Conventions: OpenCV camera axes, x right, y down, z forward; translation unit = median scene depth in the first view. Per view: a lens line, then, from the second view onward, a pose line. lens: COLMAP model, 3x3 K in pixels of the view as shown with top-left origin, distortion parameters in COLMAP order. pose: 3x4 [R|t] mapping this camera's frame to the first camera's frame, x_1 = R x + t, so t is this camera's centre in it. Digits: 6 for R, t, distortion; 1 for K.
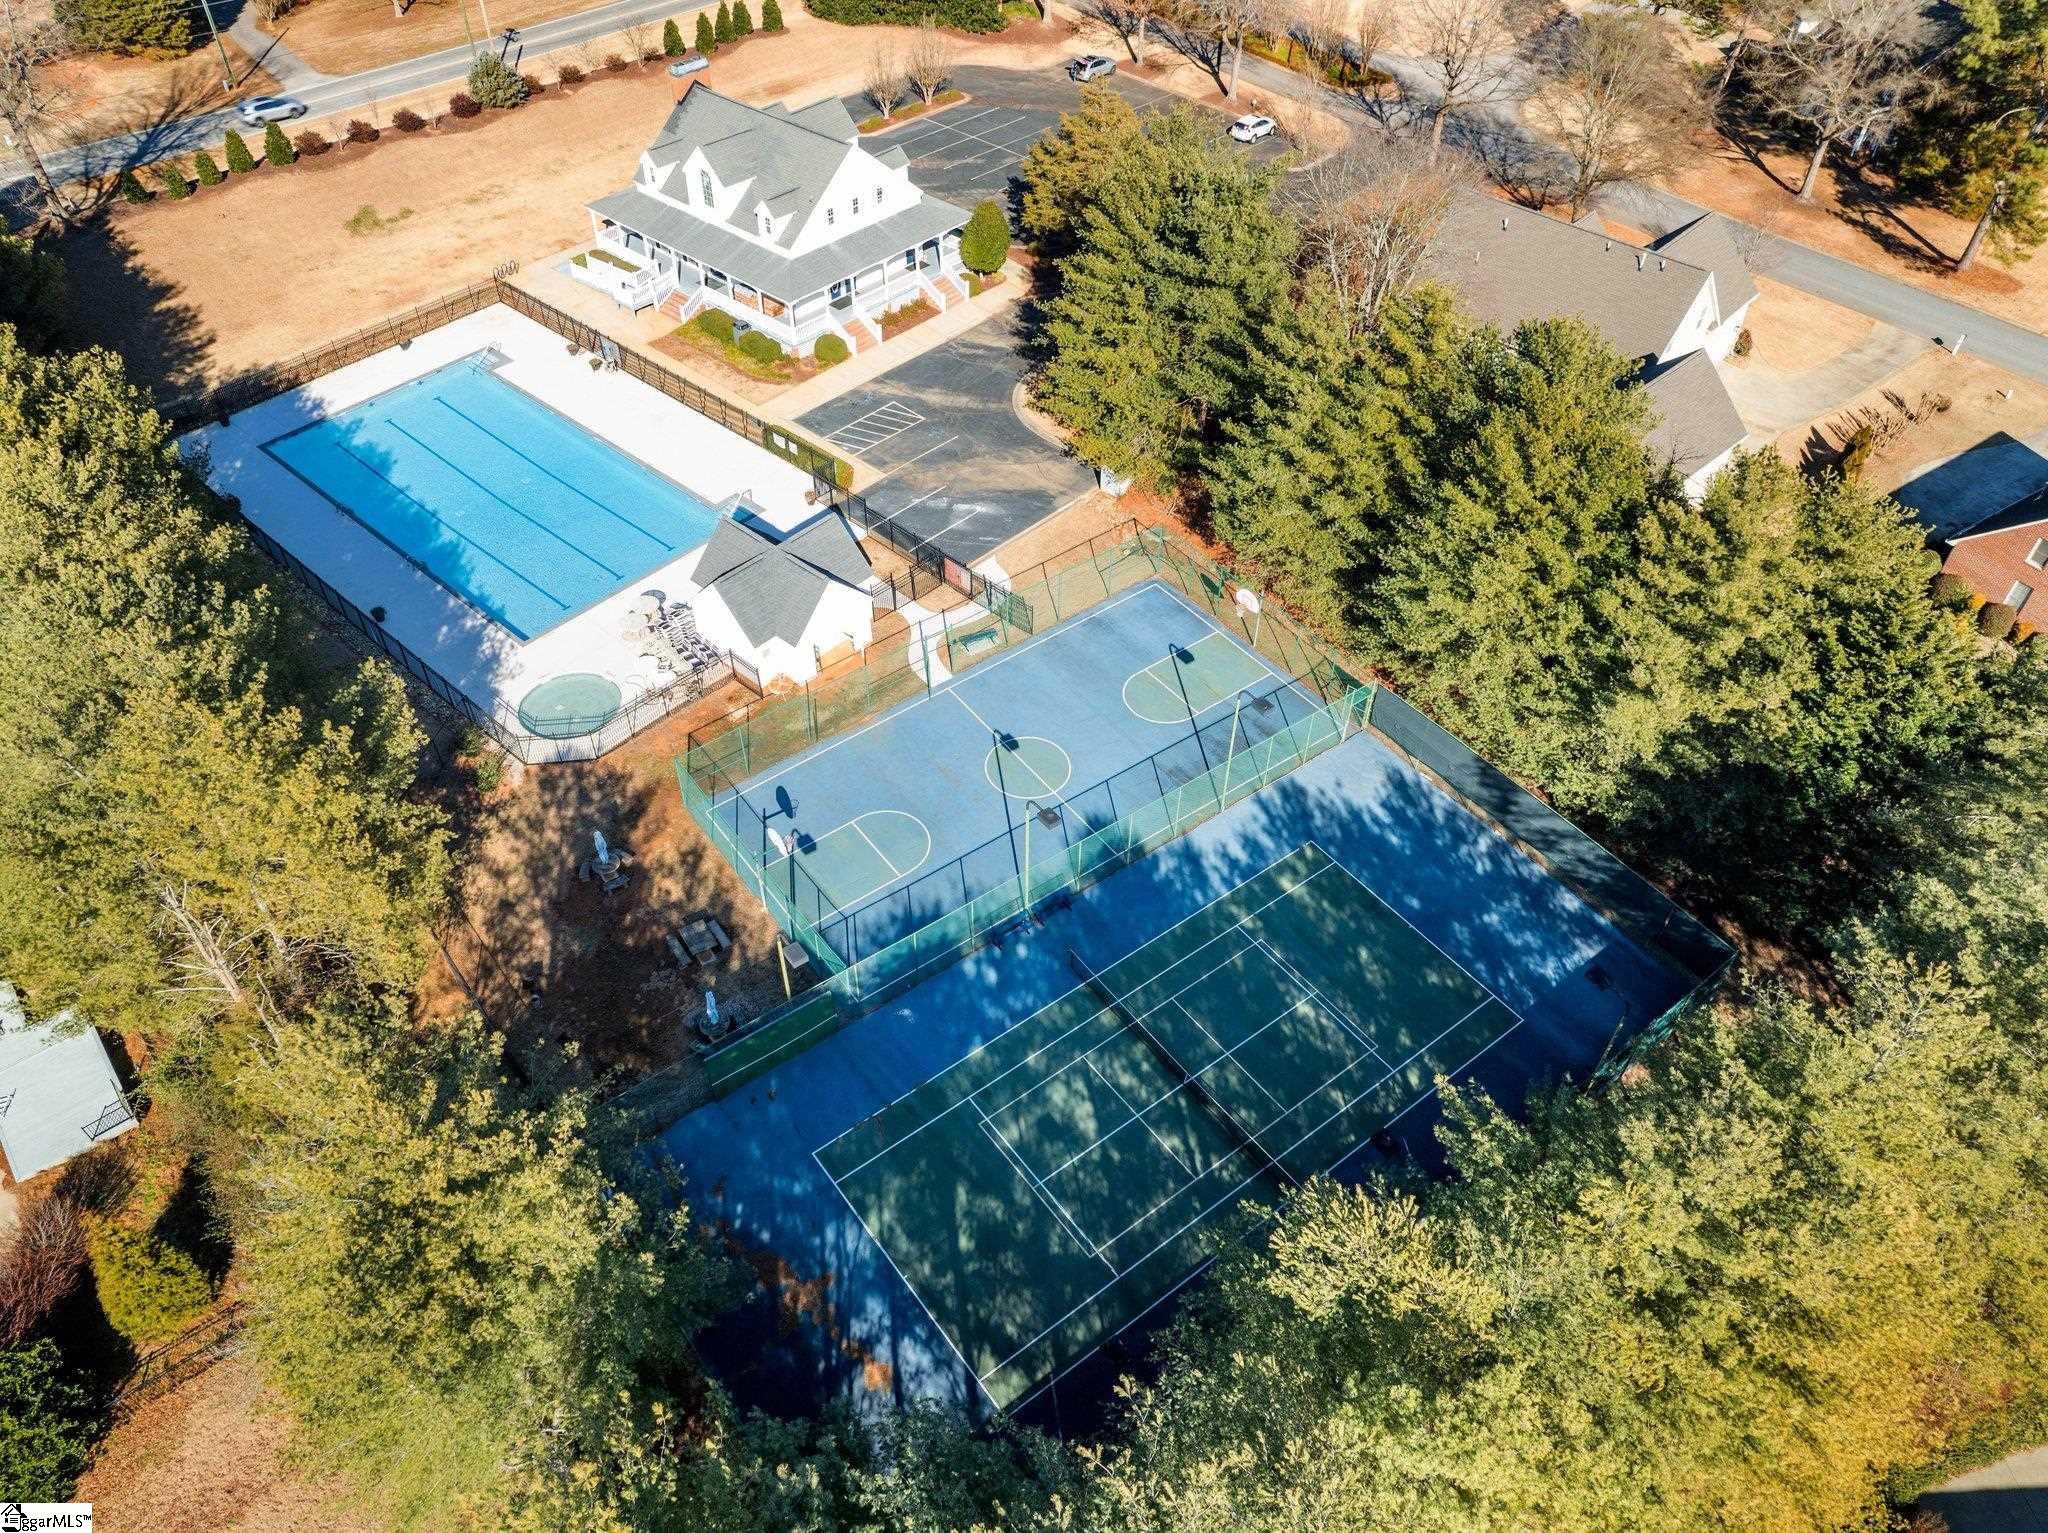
lens RADIAL K [[1414.0, 0, 1025.3], [0, 1414.0, 798.3], [0, 0, 1]] dist [-0.044929, 0.005398]
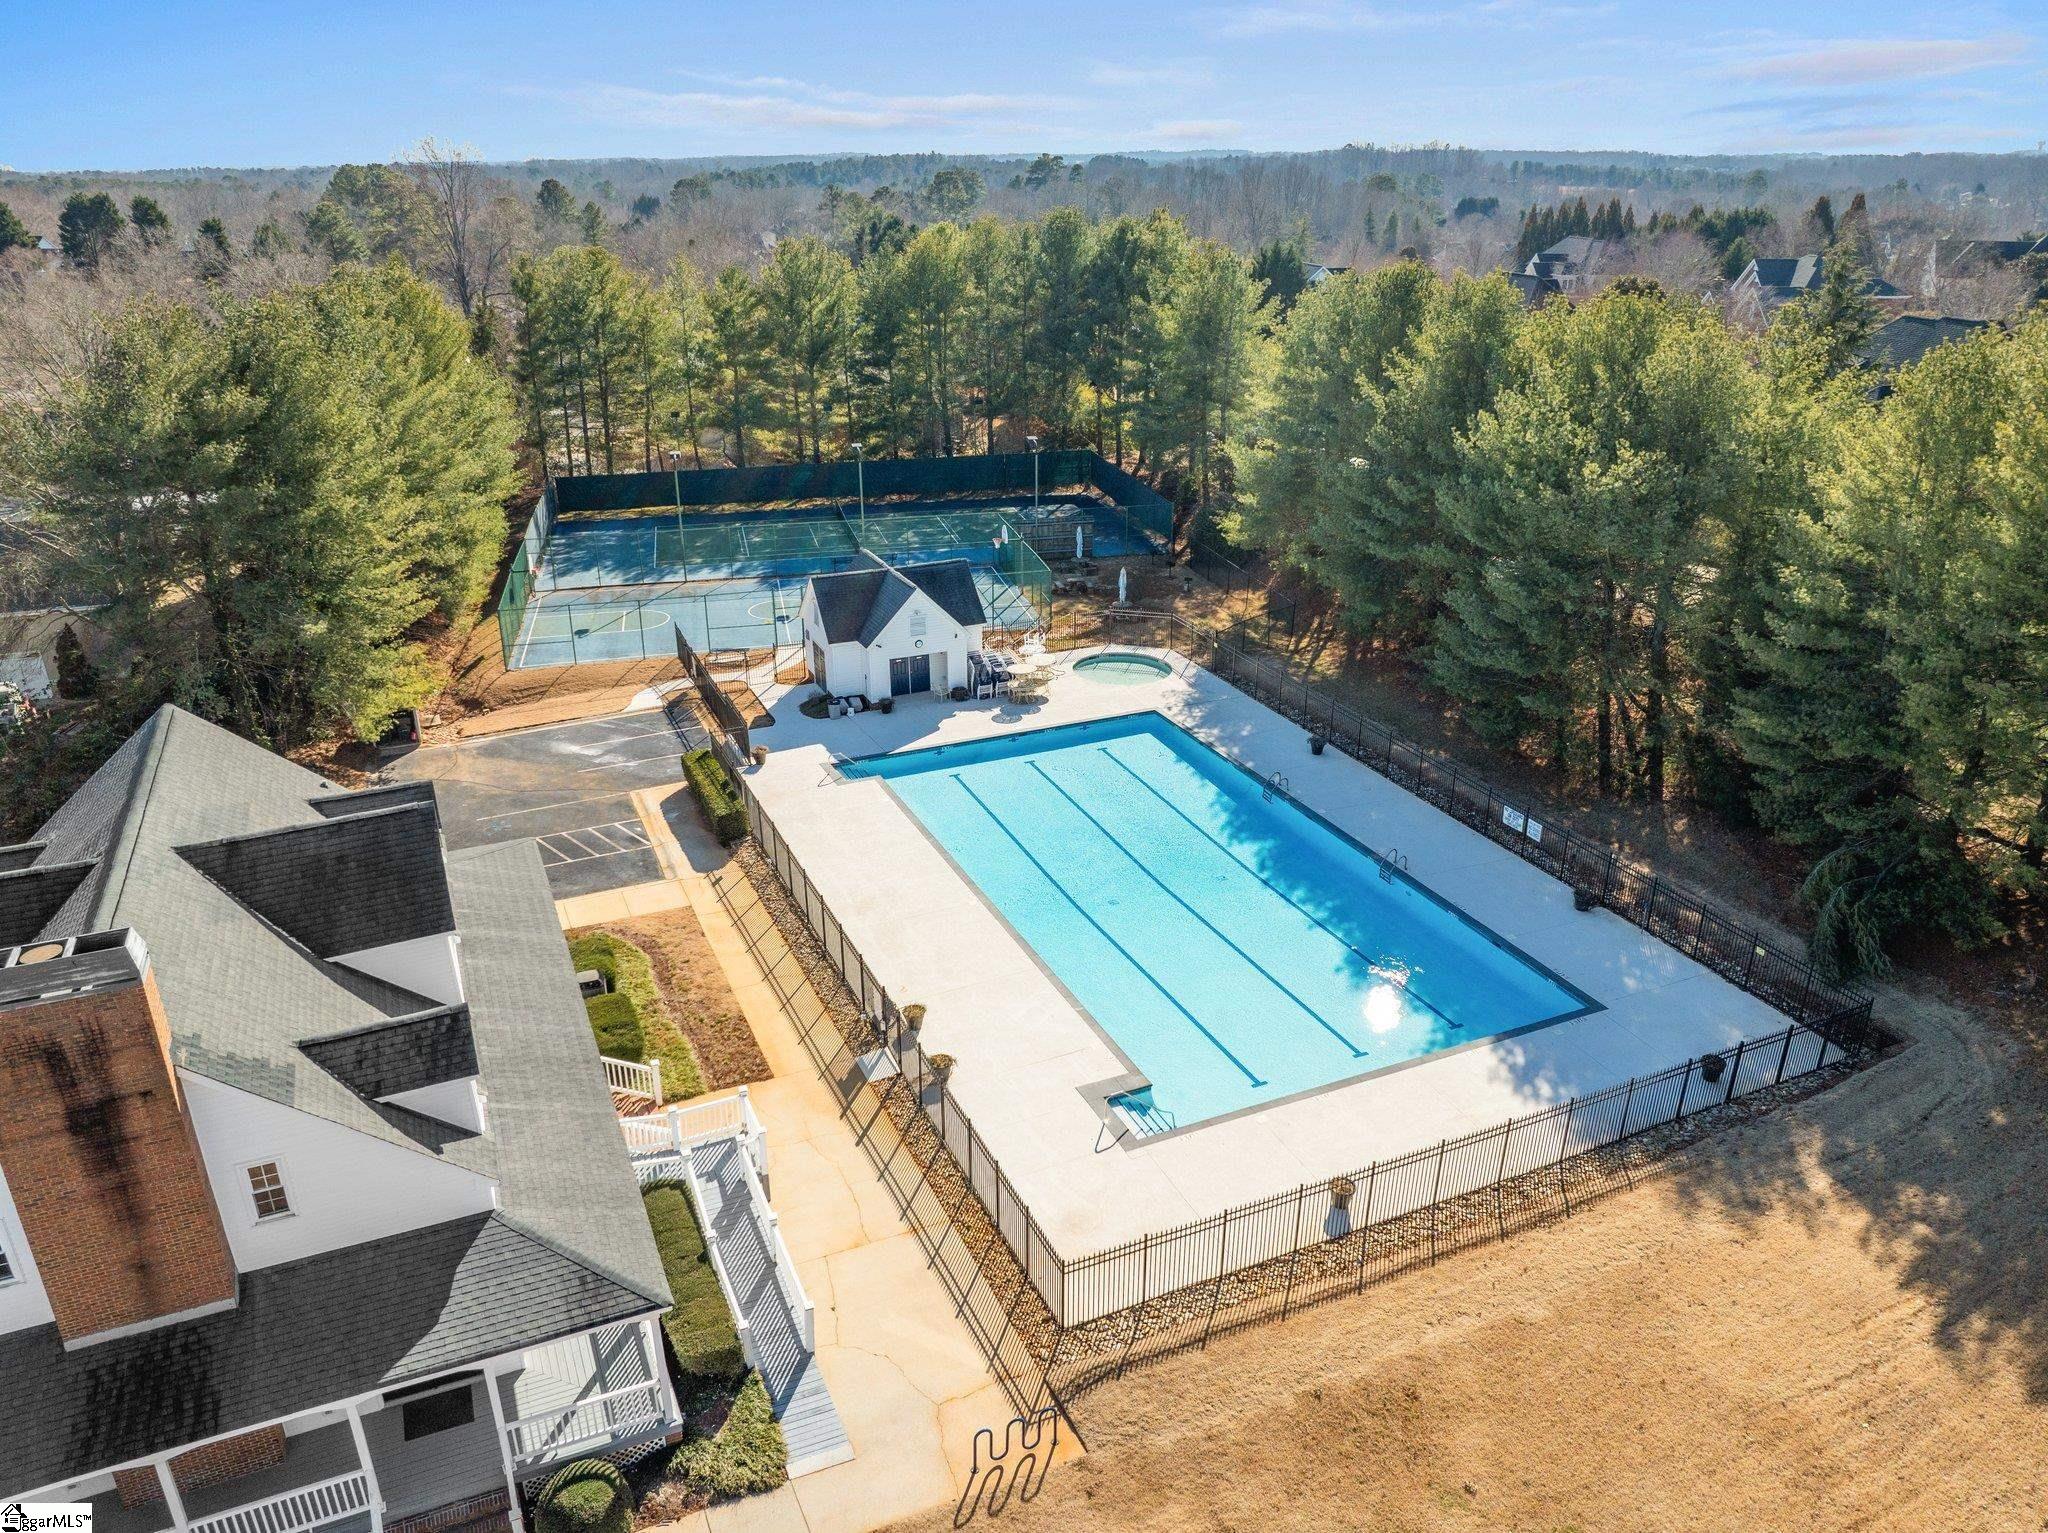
lens RADIAL K [[1438.9, 0, 1028.9], [0, 1438.9, 760.4], [0, 0, 1]] dist [-0.048306, 0.003692]
pose [[-0.912530, -0.164288, 0.374564, -0.734765], [0.292190, 0.378972, 0.878069, -1.084835], [-0.286205, 0.910708, -0.297820, 1.542031]]
